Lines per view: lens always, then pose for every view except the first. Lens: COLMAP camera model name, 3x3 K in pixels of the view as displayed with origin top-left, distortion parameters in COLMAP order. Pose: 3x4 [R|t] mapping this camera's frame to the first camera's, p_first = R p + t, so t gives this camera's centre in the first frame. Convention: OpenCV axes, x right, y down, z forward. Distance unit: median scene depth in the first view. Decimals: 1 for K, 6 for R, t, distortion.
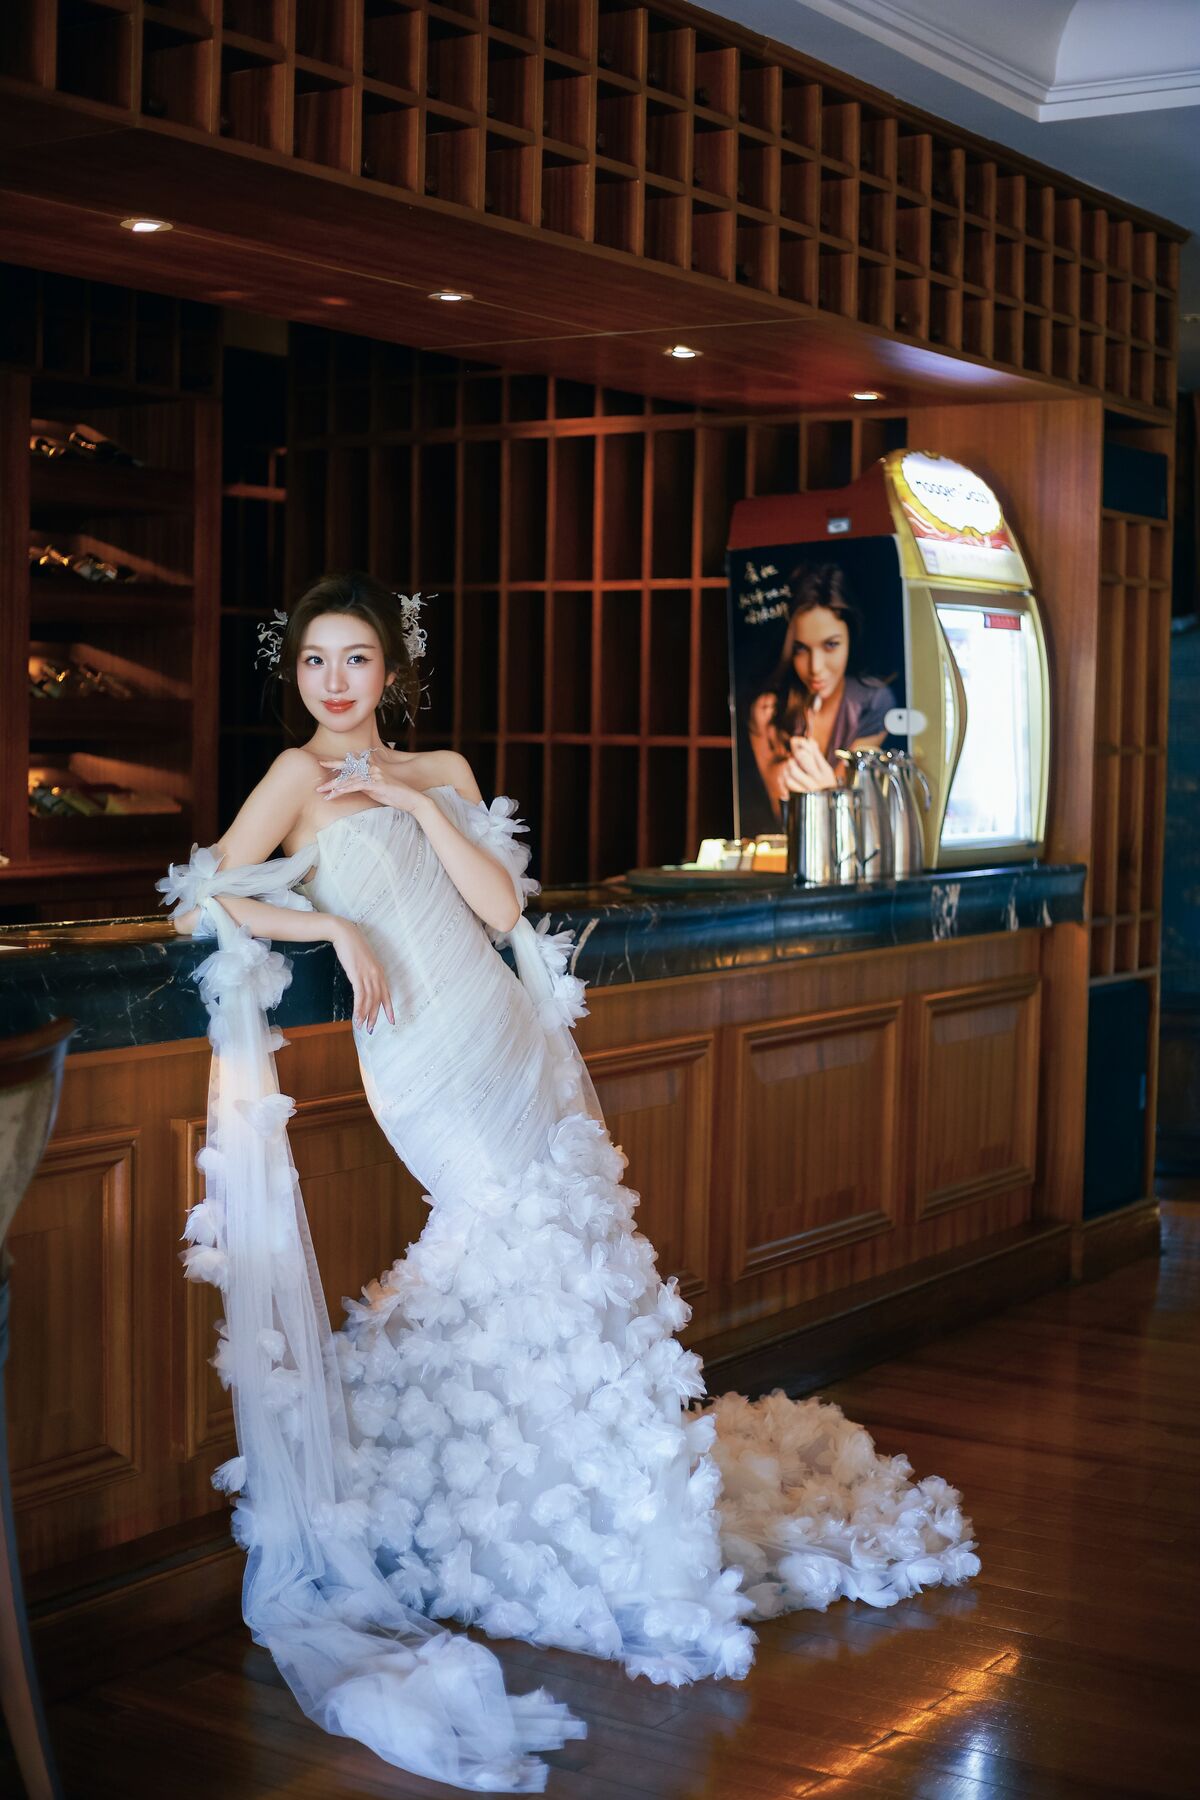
lens RADIAL K [[2645.7, 0, 607.4], [0, 2645.7, 902.1], [0, 0, 1]] dist [-0.122598, 0.000000]
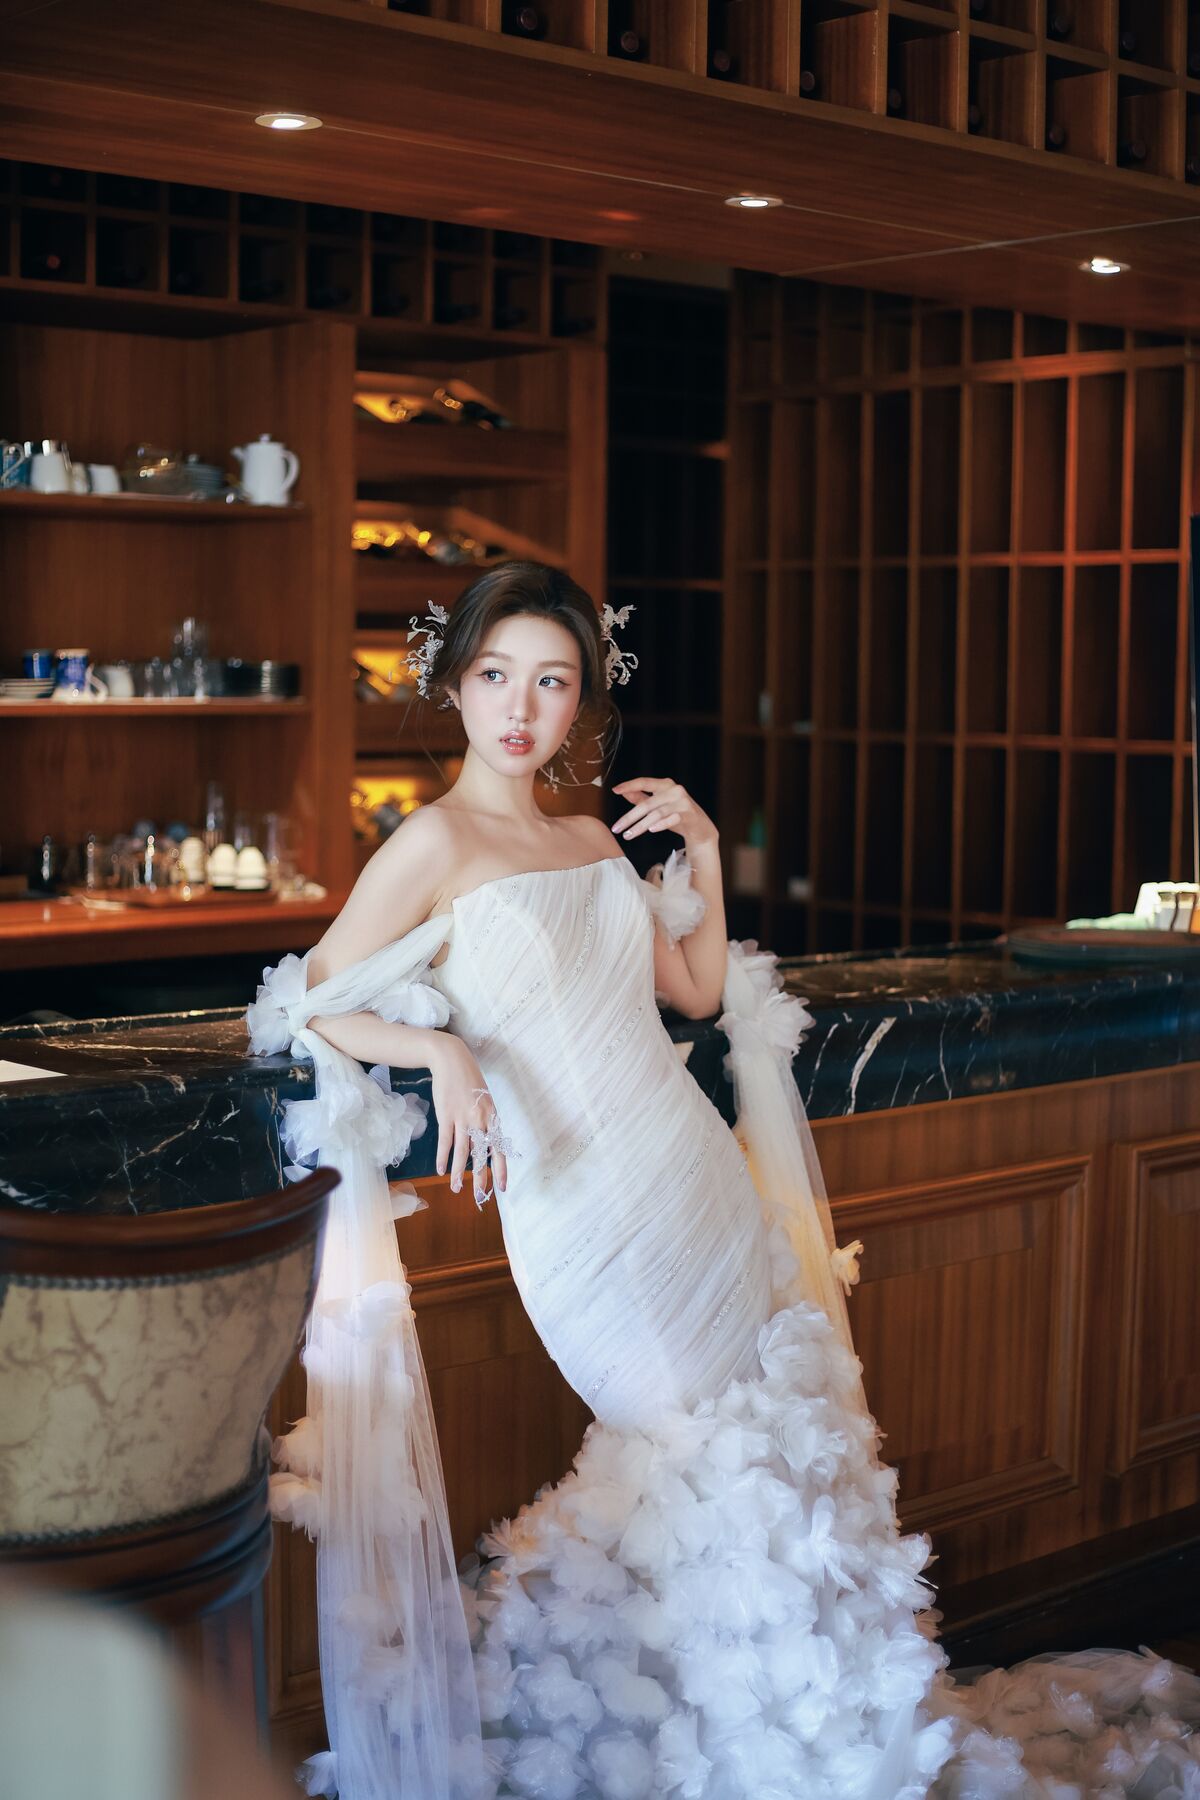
lens RADIAL K [[2645.7, 0, 588.5], [0, 2645.7, 895.1], [0, 0, 1]] dist [-0.122598, 0.000000]
pose [[0.962845, 0.017713, -0.269475, 0.091355], [-0.013677, 0.999765, 0.016846, -0.031893], [0.269710, -0.012534, 0.962860, 0.201575]]
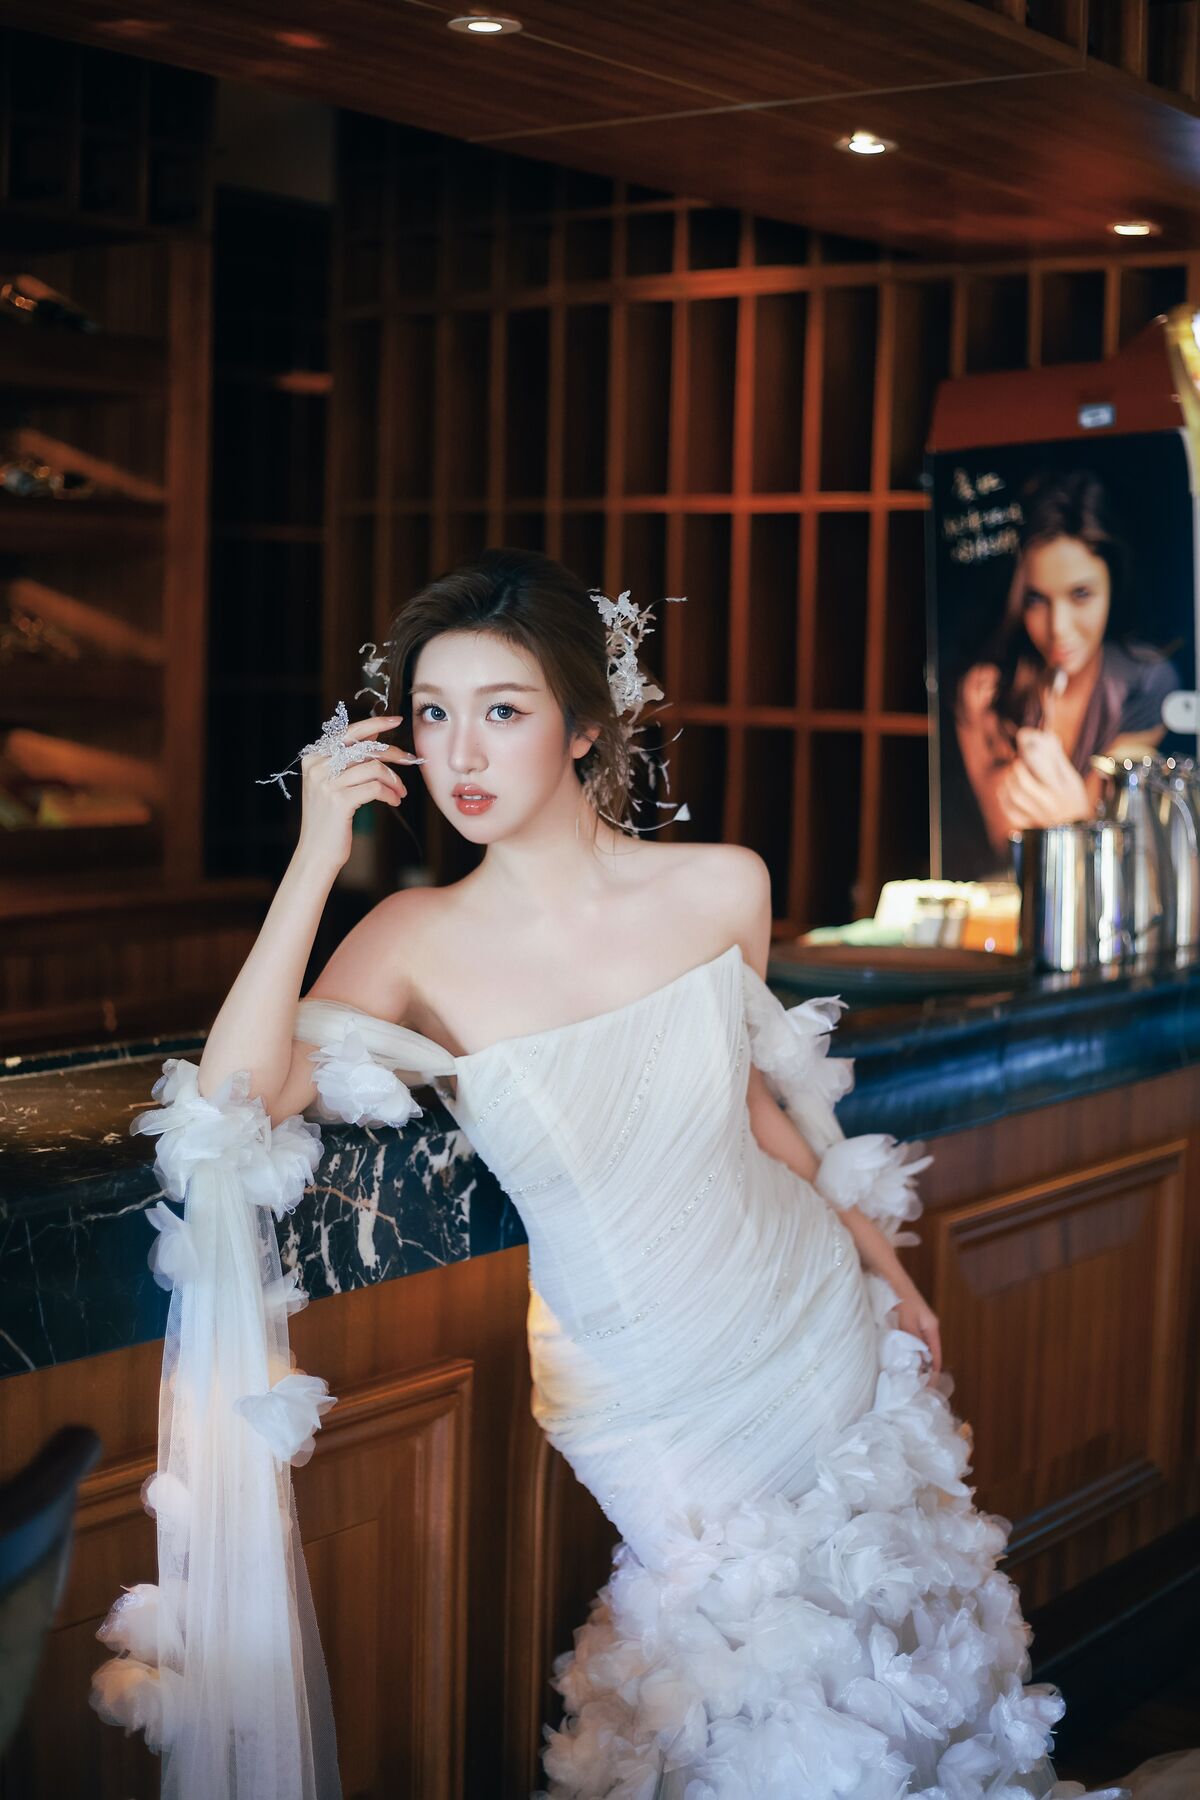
lens RADIAL K [[2645.7, 0, 605.3], [0, 2645.7, 890.1], [0, 0, 1]] dist [-0.122598, 0.000000]
pose [[0.997762, 0.014587, -0.065250, 0.009107], [-0.012944, 0.999590, 0.025531, -0.039439], [0.065596, -0.024630, 0.997542, 0.338197]]
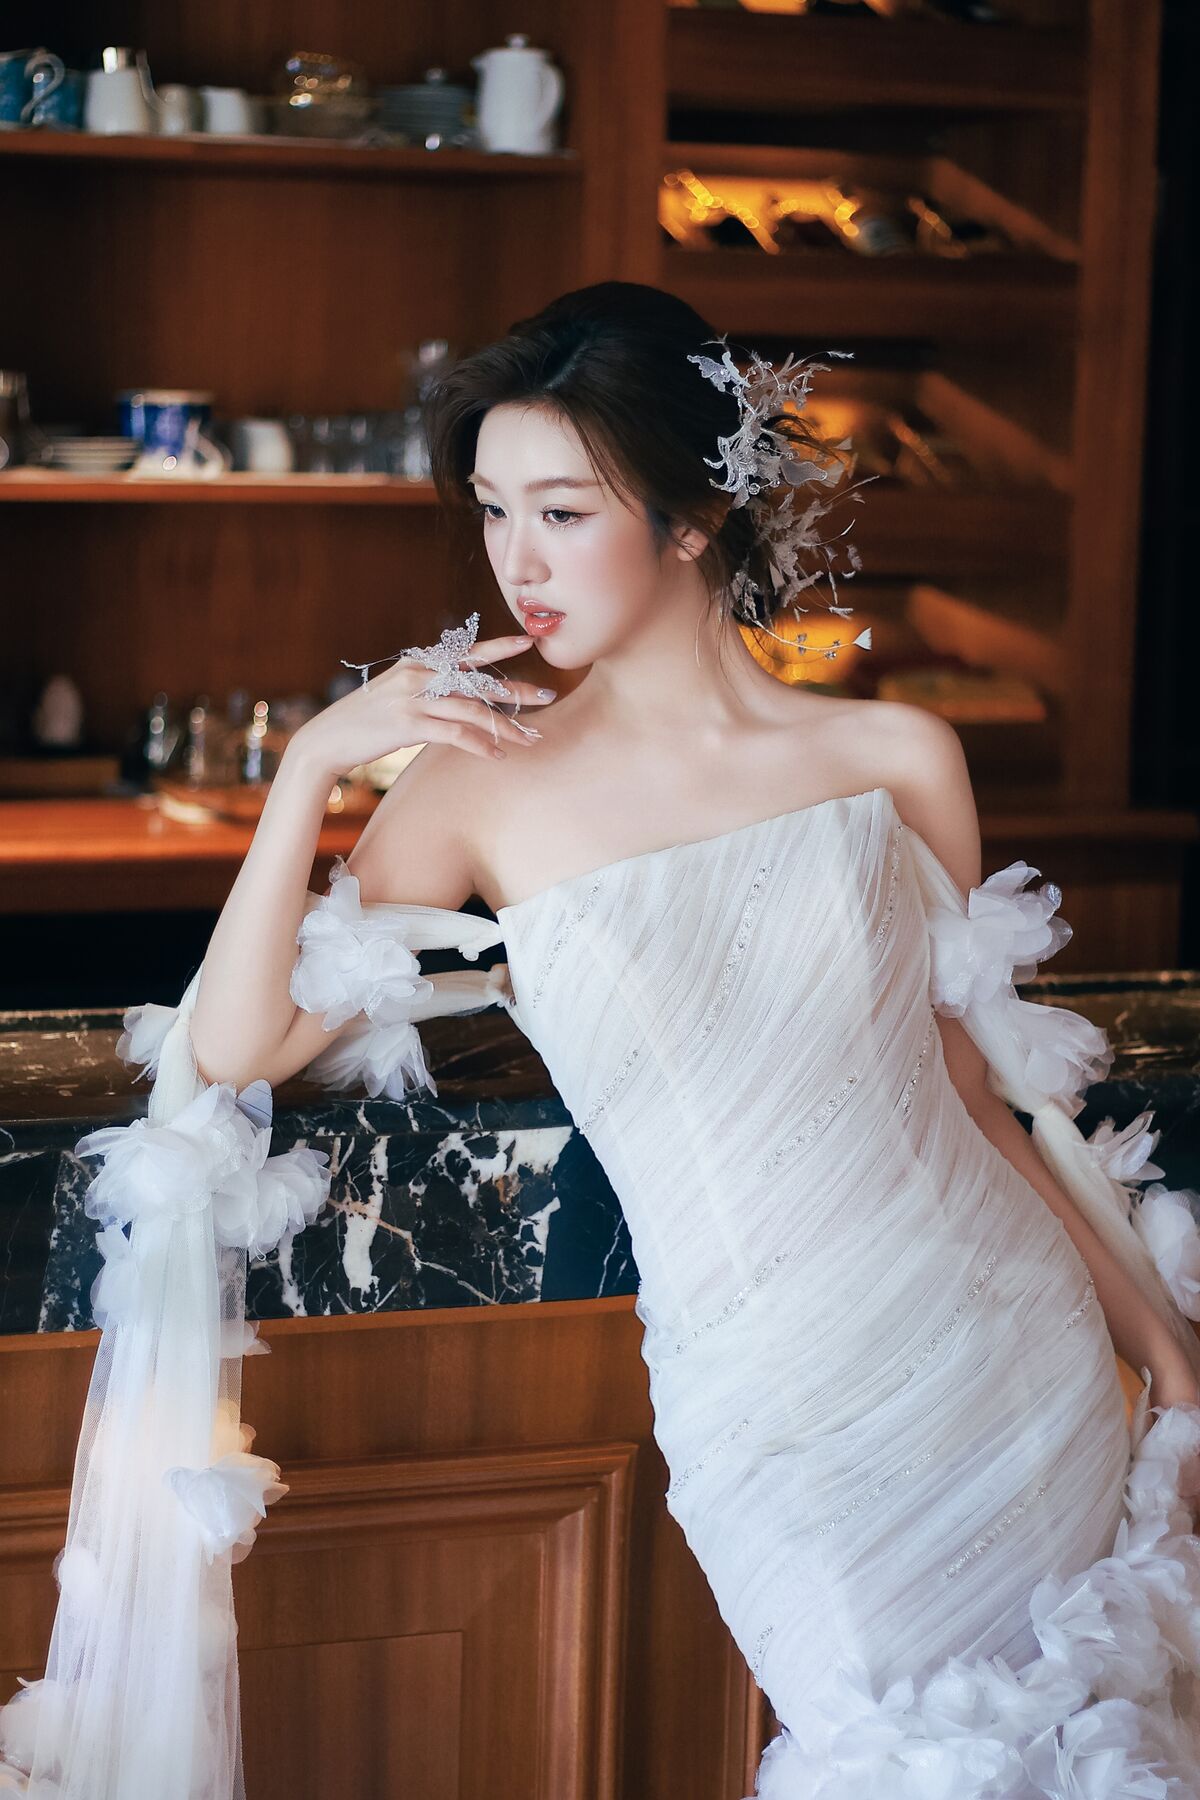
lens RADIAL K [[4217.6, 0, 604.0], [0, 4217.6, 908.4], [0, 0, 1]] dist [-0.147233, 0.000000]
pose [[0.828417, 0.076215, -0.554903, 0.239969], [-0.050919, 0.996844, 0.060897, -0.048220], [0.557793, -0.022193, 0.829683, 0.337204]]
